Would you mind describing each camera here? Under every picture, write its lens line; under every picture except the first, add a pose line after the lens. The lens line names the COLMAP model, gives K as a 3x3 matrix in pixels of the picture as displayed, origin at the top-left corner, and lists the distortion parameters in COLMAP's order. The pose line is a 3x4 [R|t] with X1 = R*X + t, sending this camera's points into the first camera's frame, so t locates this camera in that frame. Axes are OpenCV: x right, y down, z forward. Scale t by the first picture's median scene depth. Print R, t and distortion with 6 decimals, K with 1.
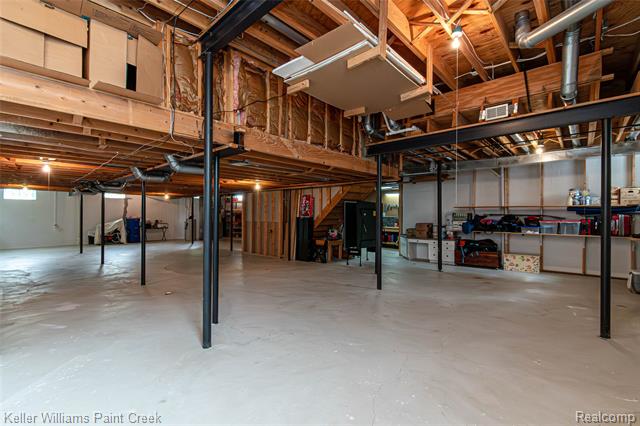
lens RADIAL K [[285.5, 0, 322.0], [0, 285.5, 215.1], [0, 0, 1]] dist [-0.001404, -0.000384]
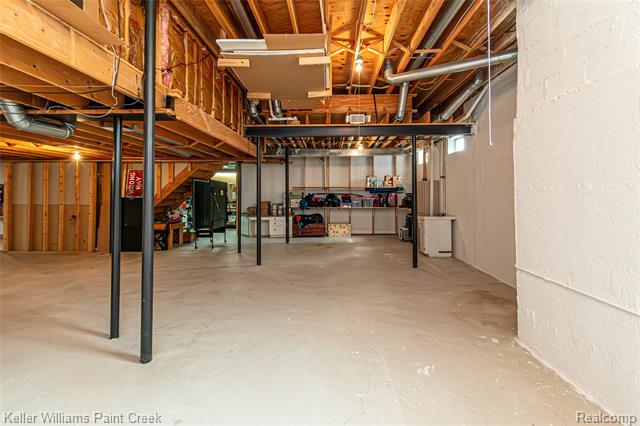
lens RADIAL K [[290.8, 0, 320.1], [0, 290.8, 189.9], [0, 0, 1]] dist [-0.000008, -0.000146]
pose [[0.764266, 0.005039, 0.644882, -0.255258], [0.005325, 0.999886, -0.014124, 0.000348], [-0.644879, 0.014228, 0.764152, 0.029749]]
